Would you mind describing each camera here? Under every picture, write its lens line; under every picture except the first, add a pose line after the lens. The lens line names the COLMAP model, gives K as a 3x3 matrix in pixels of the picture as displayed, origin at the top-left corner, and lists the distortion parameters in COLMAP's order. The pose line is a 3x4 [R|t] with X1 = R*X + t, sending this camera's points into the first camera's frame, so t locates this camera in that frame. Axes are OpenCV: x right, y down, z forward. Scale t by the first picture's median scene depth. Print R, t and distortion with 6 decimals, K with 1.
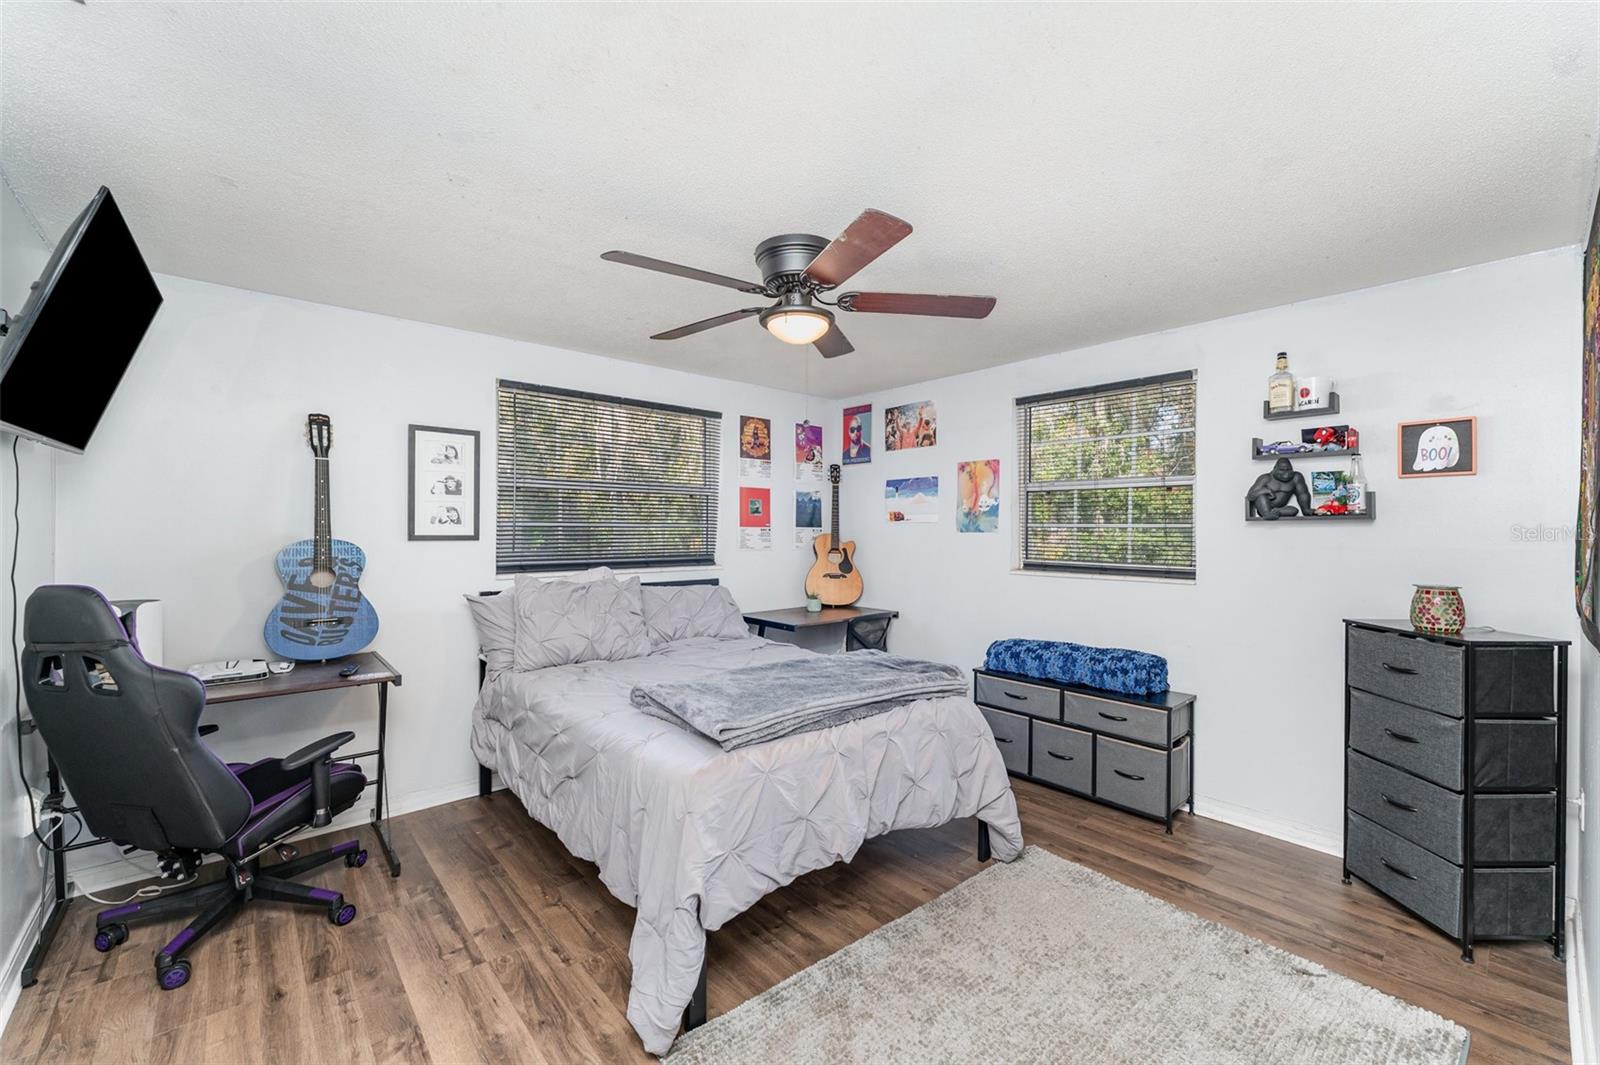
lens RADIAL K [[642.8, 0, 792.5], [0, 642.8, 530.7], [0, 0, 1]] dist [-0.000180, 0.000155]
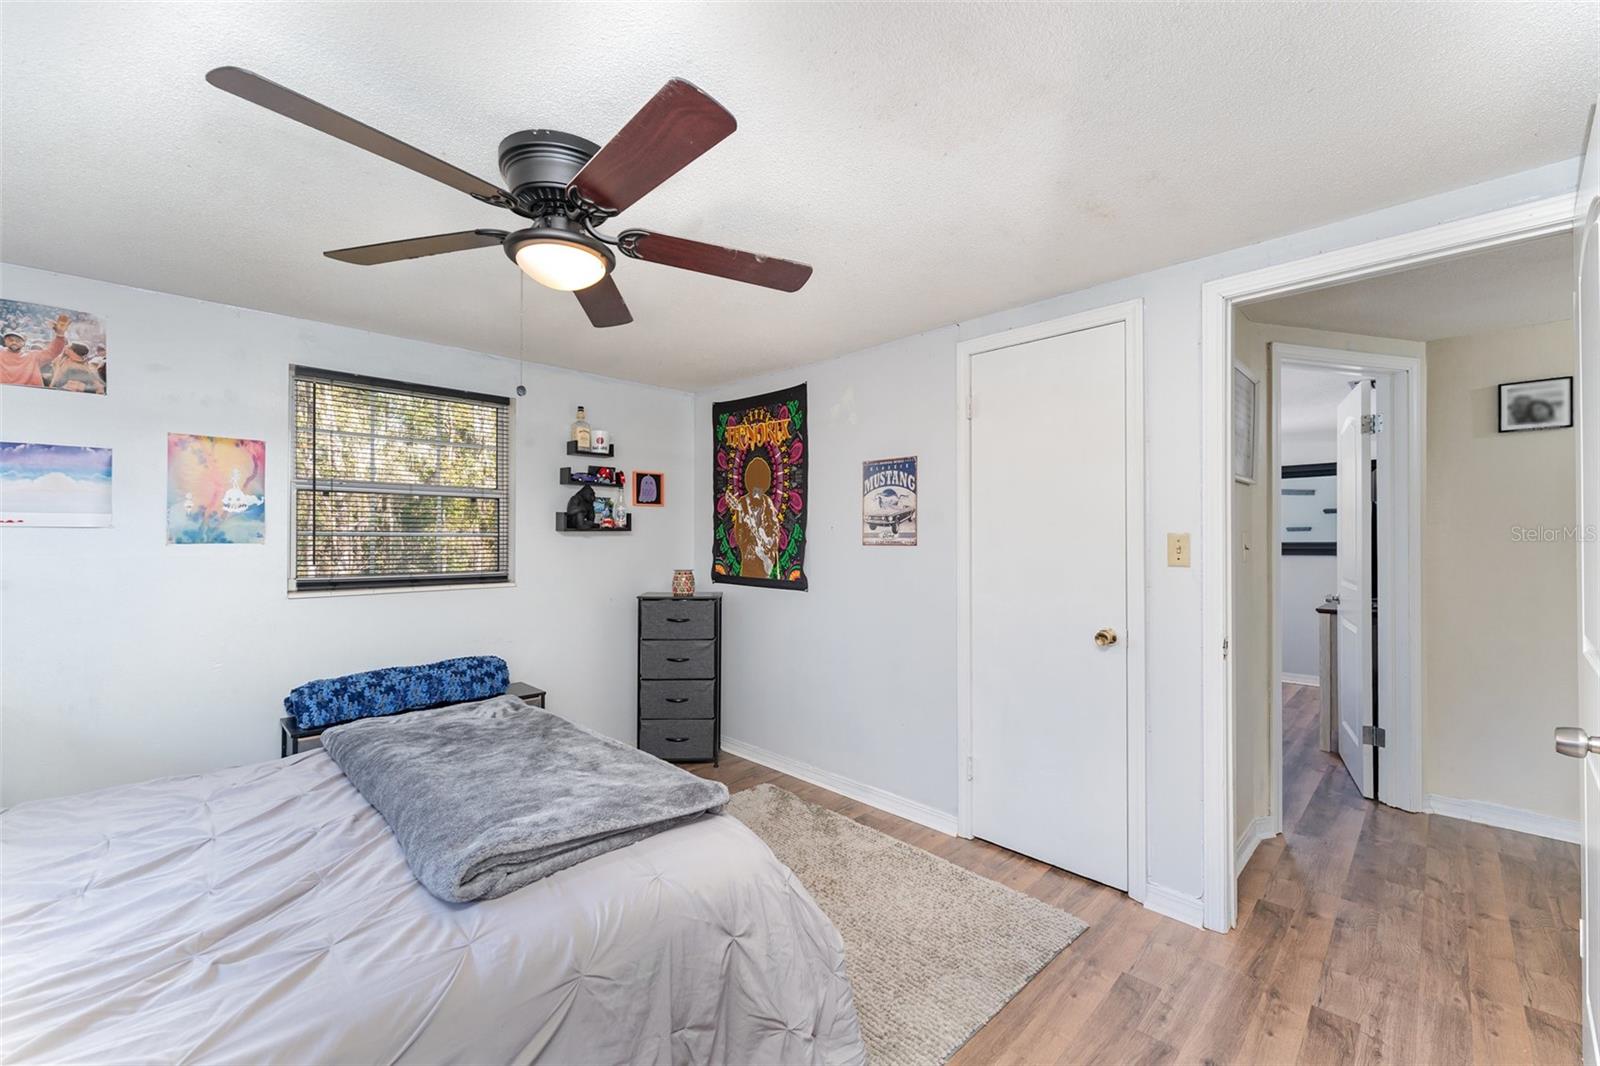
lens RADIAL K [[645.0, 0, 791.1], [0, 645.0, 531.8], [0, 0, 1]] dist [0.003855, -0.001058]
pose [[-0.060588, 0.009090, 0.998121, -0.608039], [0.005982, 0.999944, -0.008743, 0.000002], [-0.998145, 0.005441, -0.060639, 0.637286]]
